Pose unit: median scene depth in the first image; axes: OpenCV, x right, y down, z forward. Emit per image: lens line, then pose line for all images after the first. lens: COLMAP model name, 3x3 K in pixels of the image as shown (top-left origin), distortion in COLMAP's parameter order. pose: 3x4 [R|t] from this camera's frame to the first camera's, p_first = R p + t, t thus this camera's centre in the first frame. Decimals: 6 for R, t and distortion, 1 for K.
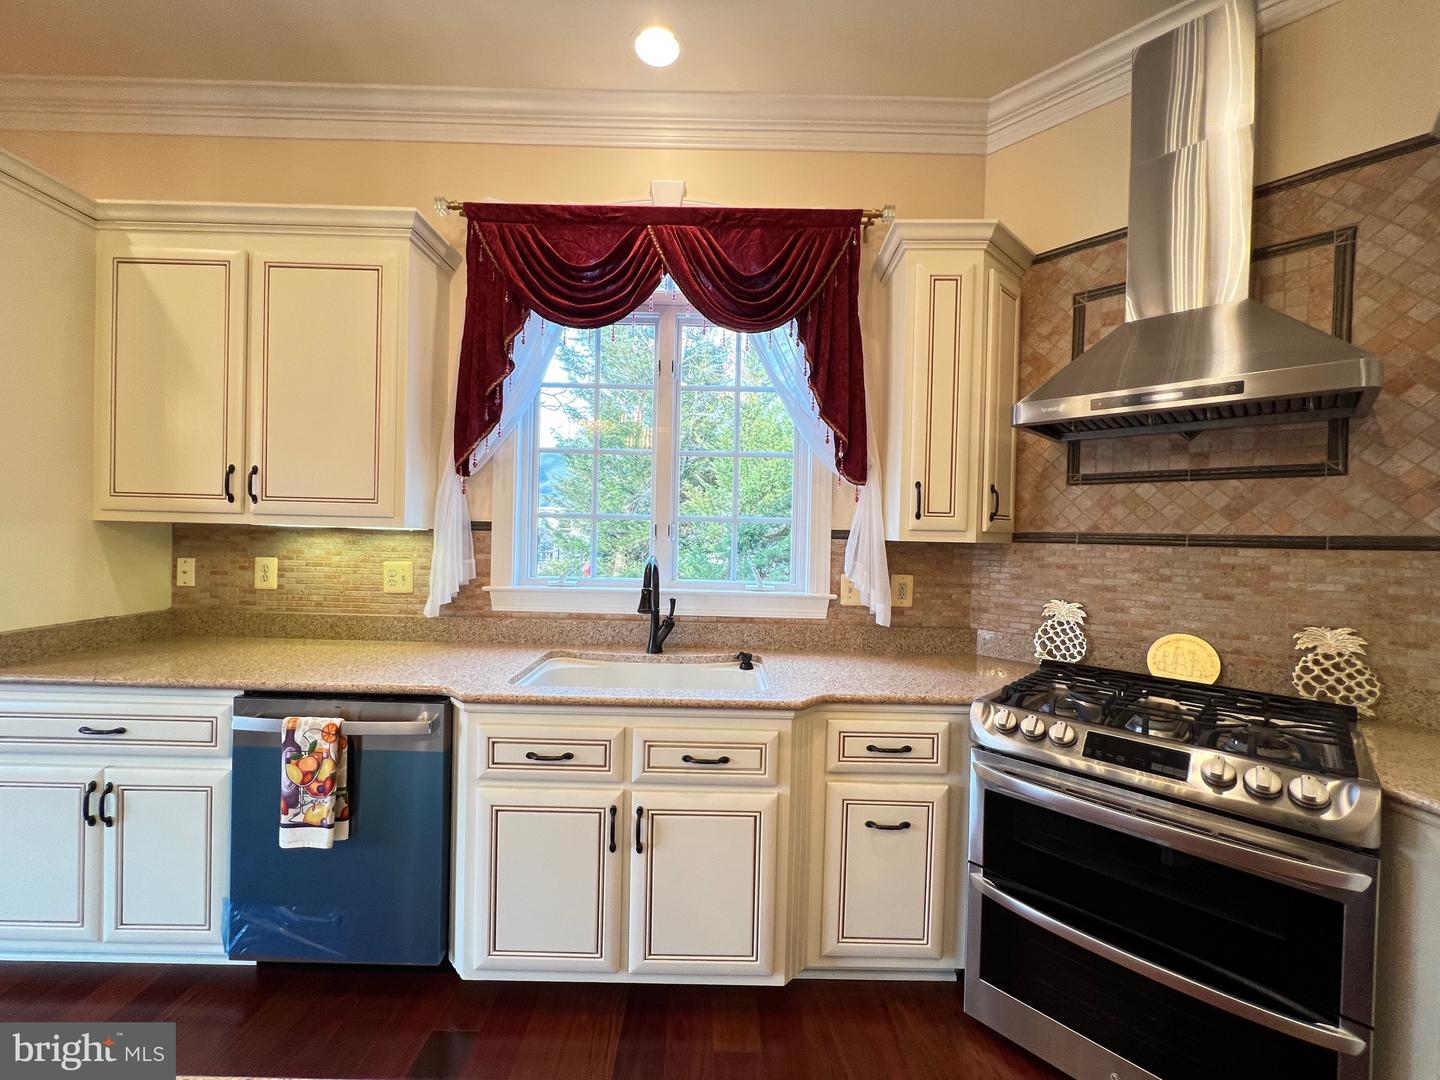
lens RADIAL K [[576.1, 0, 719.4], [0, 576.1, 541.3], [0, 0, 1]] dist [-0.000505, 0.000567]
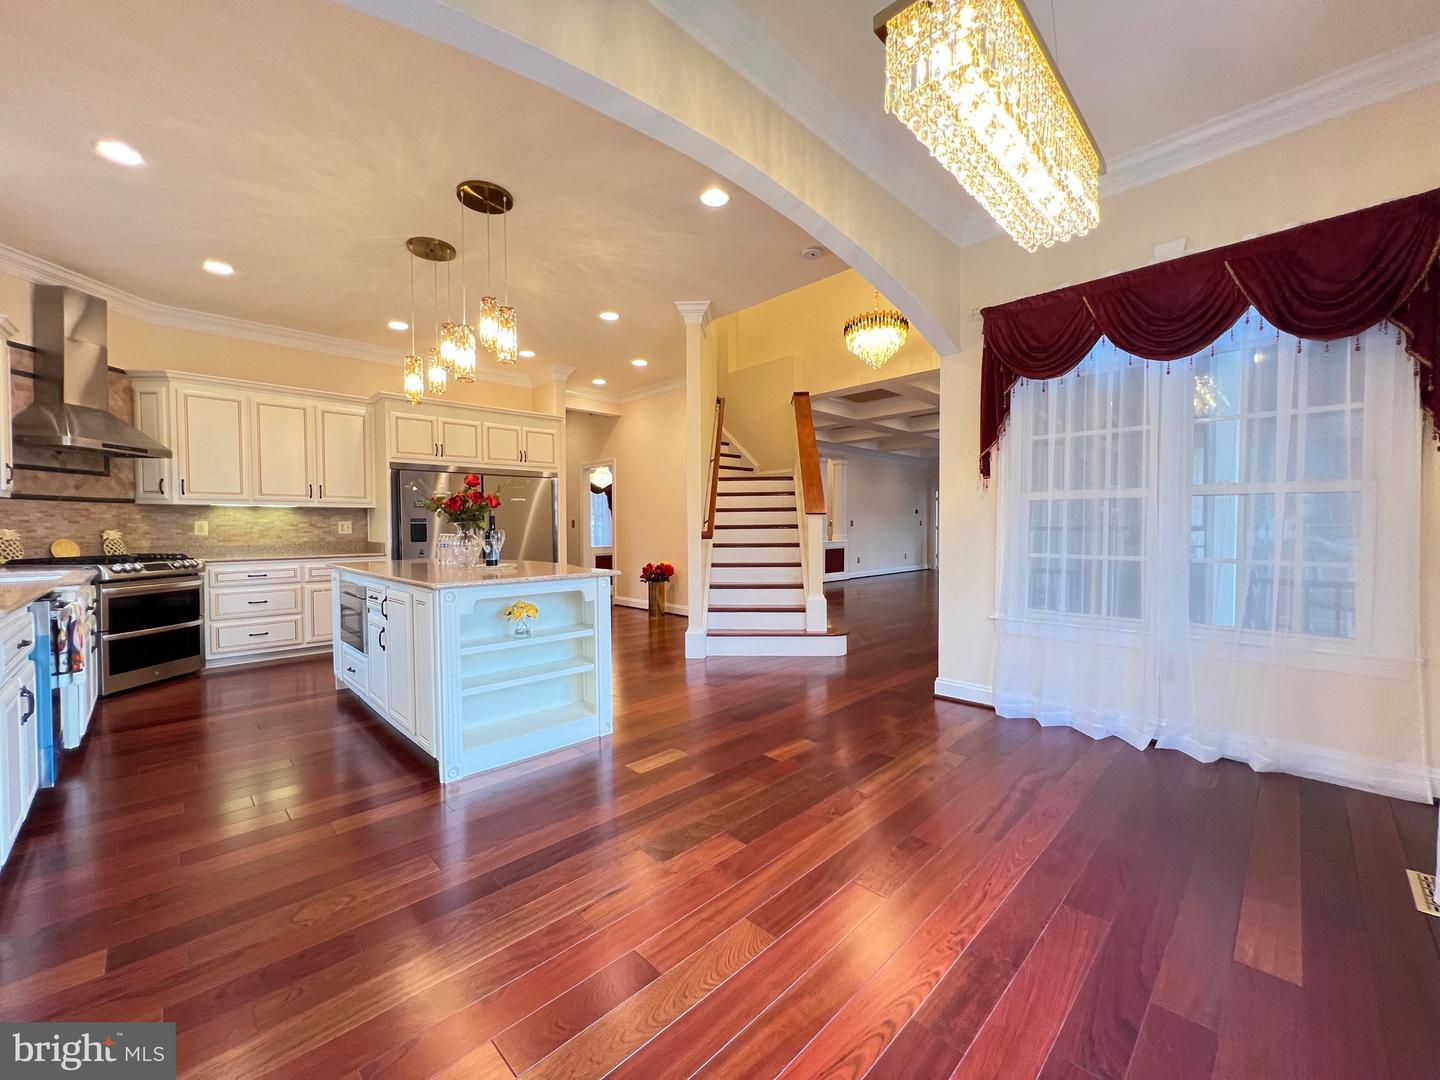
lens RADIAL K [[576.1, 0, 721.0], [0, 576.1, 541.2], [0, 0, 1]] dist [-0.000505, 0.000567]
pose [[-0.696987, -0.038764, 0.716036, -2.495415], [-0.007474, 0.998876, 0.046801, 0.038943], [-0.717045, 0.027268, -0.696493, 0.663774]]
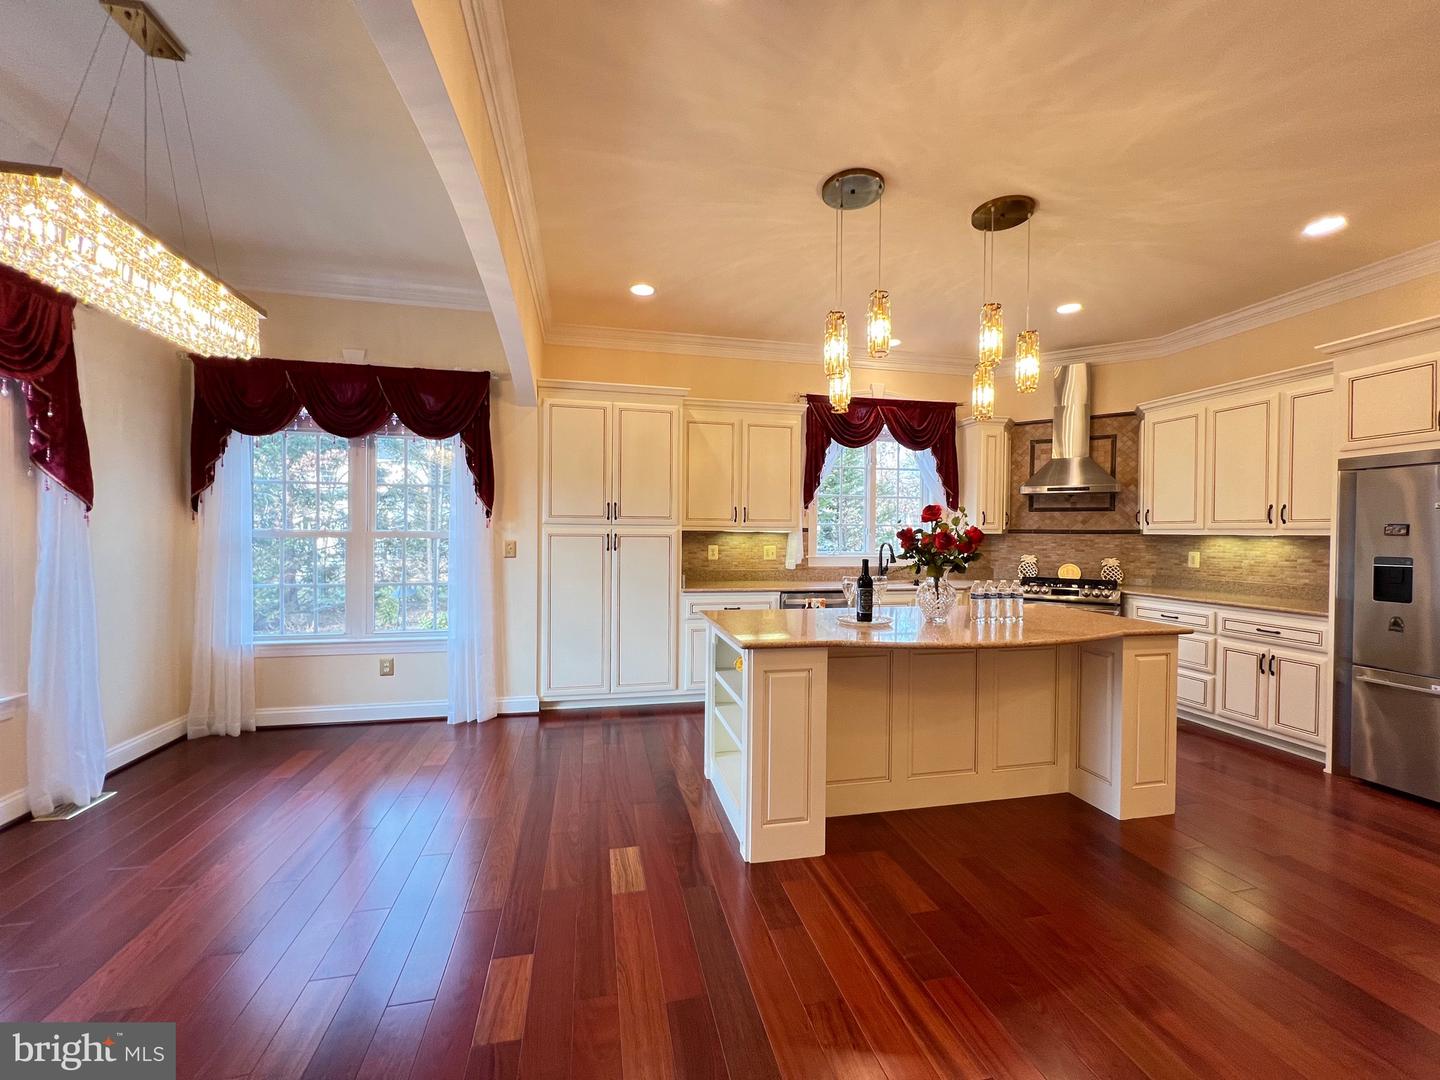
lens RADIAL K [[576.1, 0, 720.1], [0, 576.1, 540.6], [0, 0, 1]] dist [-0.000505, 0.000567]
pose [[0.977259, -0.018872, 0.211206, -1.430529], [0.016404, 0.999775, 0.013433, -0.023023], [-0.211412, -0.009663, 0.977349, -1.374296]]
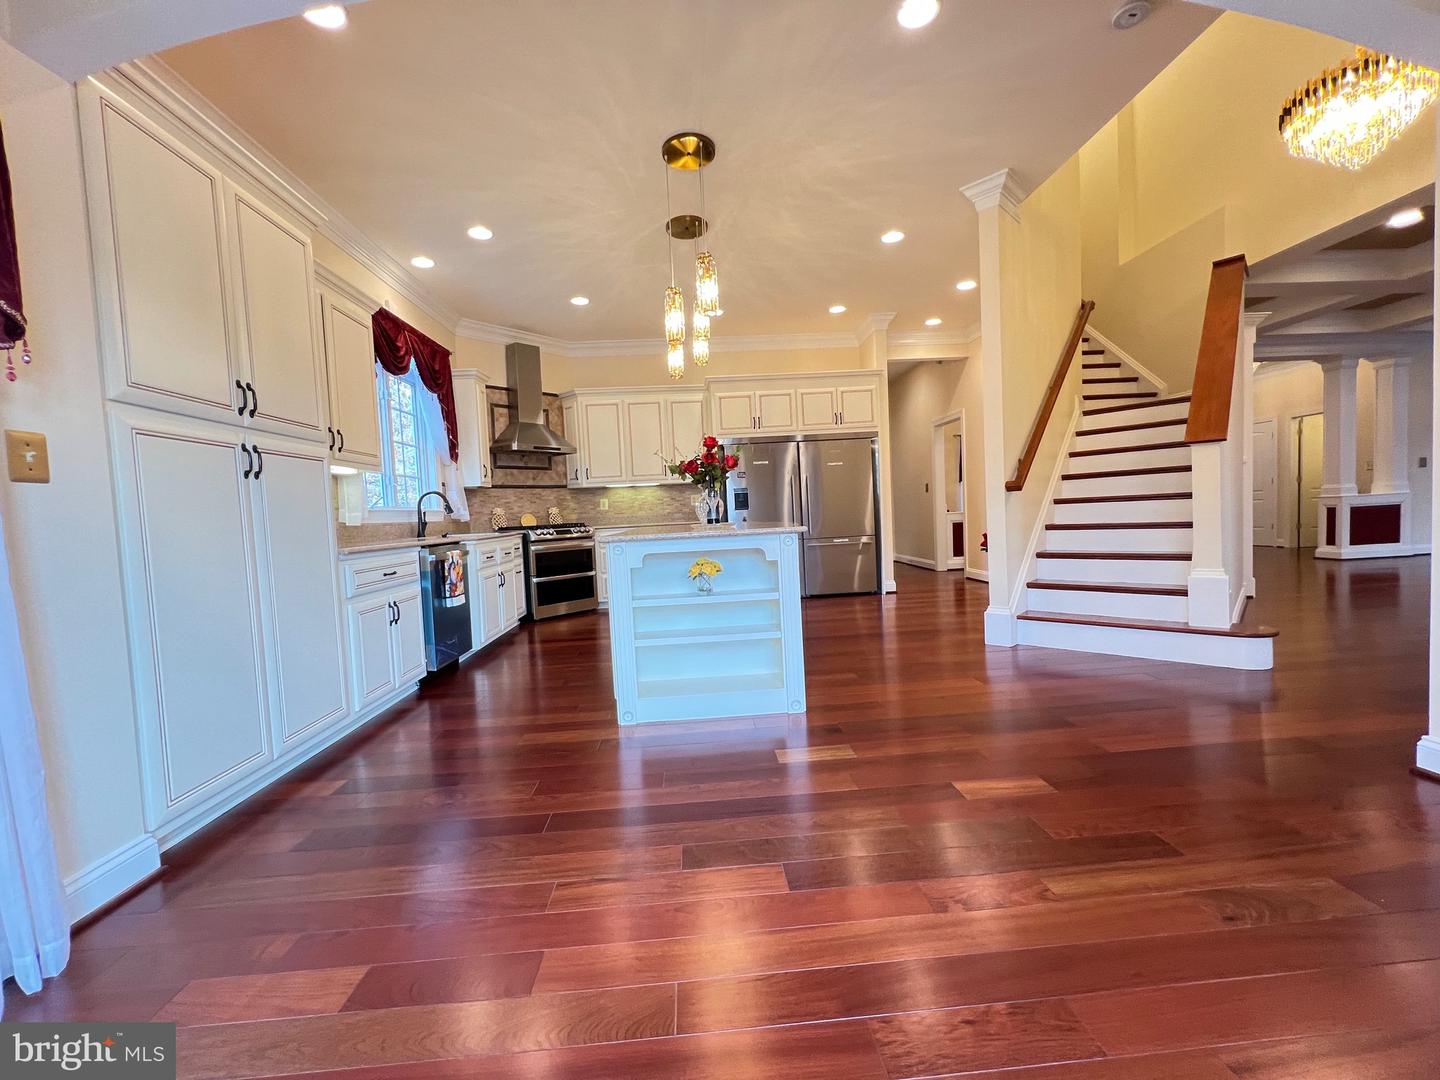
lens RADIAL K [[576.1, 0, 720.1], [0, 576.1, 541.5], [0, 0, 1]] dist [-0.000505, 0.000567]
pose [[-0.051515, -0.071192, 0.996132, -2.513914], [0.053190, 0.995845, 0.073922, 0.122565], [-0.997255, 0.056792, -0.047514, 0.017311]]
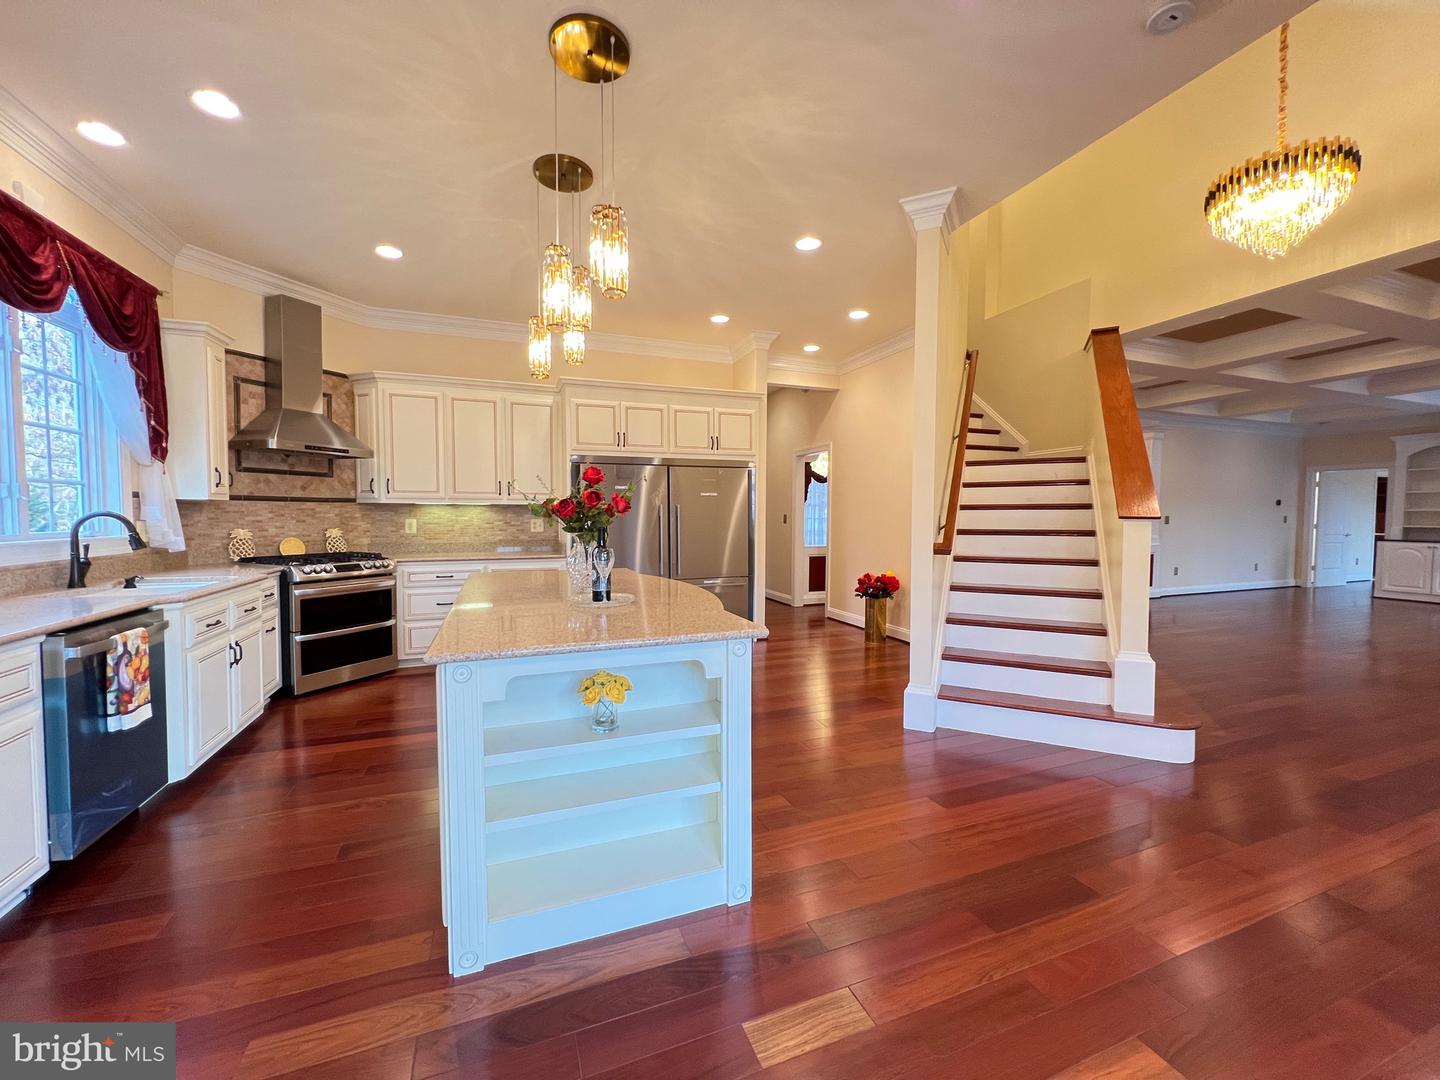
lens RADIAL K [[576.1, 0, 720.1], [0, 576.1, 540.6], [0, 0, 1]] dist [-0.000505, 0.000567]
pose [[-0.352869, -0.067642, 0.933225, -1.977011], [-0.005872, 0.997524, 0.070082, -0.007460], [-0.935654, 0.019250, -0.352392, 0.140916]]
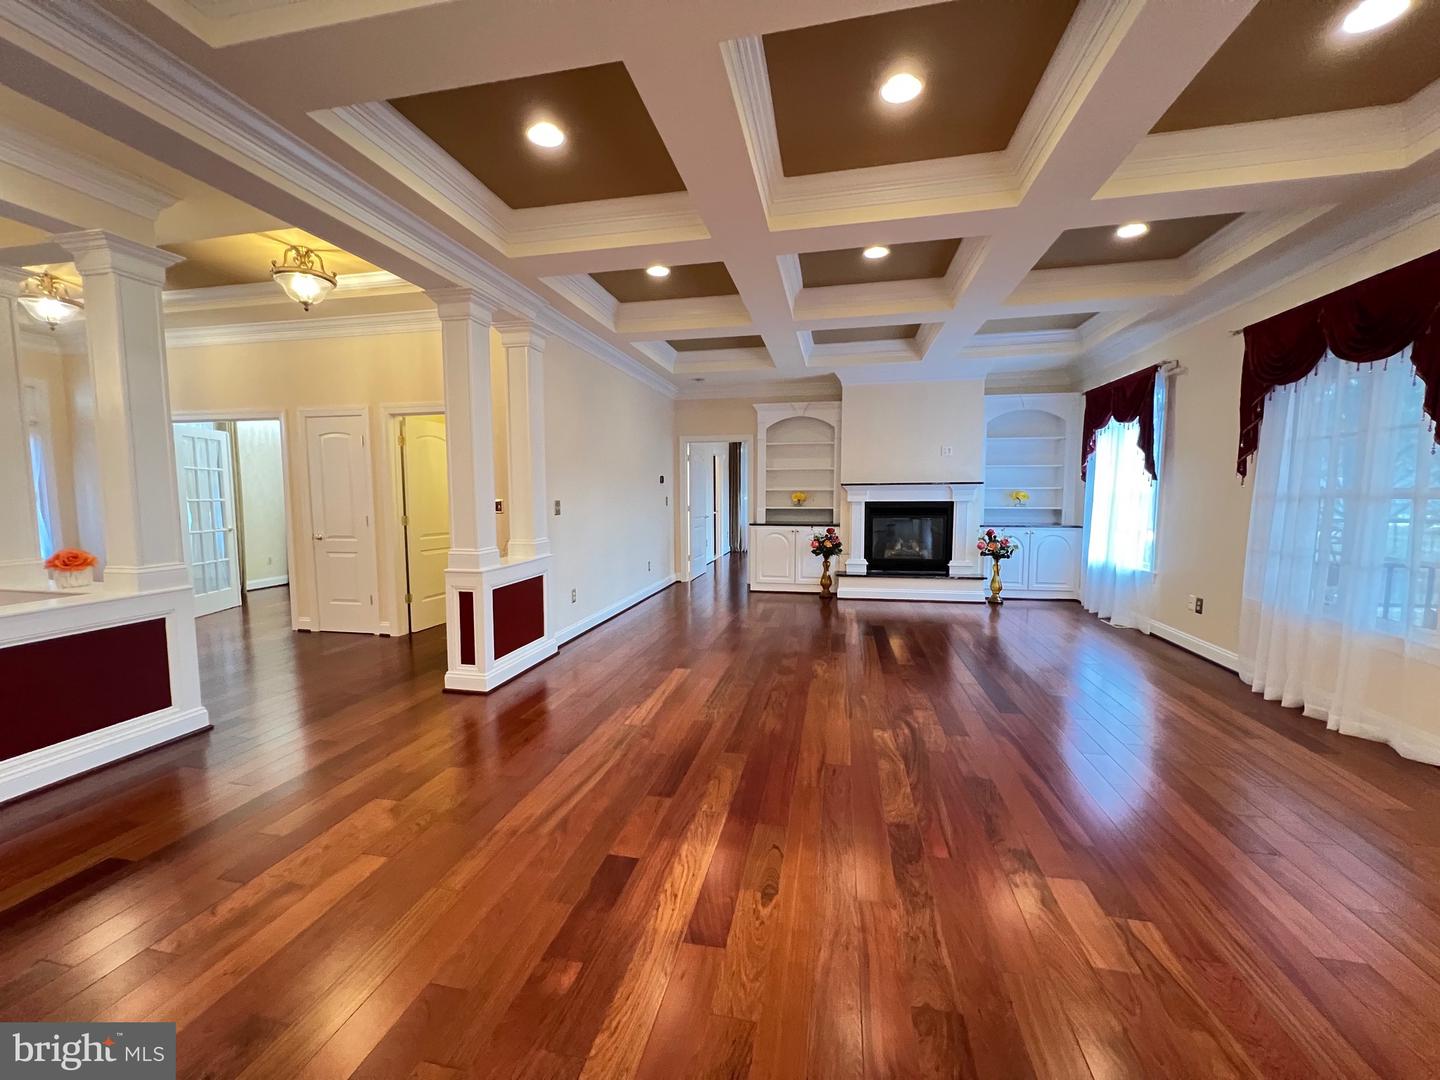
lens RADIAL K [[576.1, 0, 716.5], [0, 576.1, 538.3], [0, 0, 1]] dist [-0.000505, 0.000567]
pose [[-0.976409, -0.039891, 0.212212, -0.192437], [-0.020633, 0.995527, 0.092200, 0.018160], [-0.214940, 0.085647, -0.972864, -2.457401]]
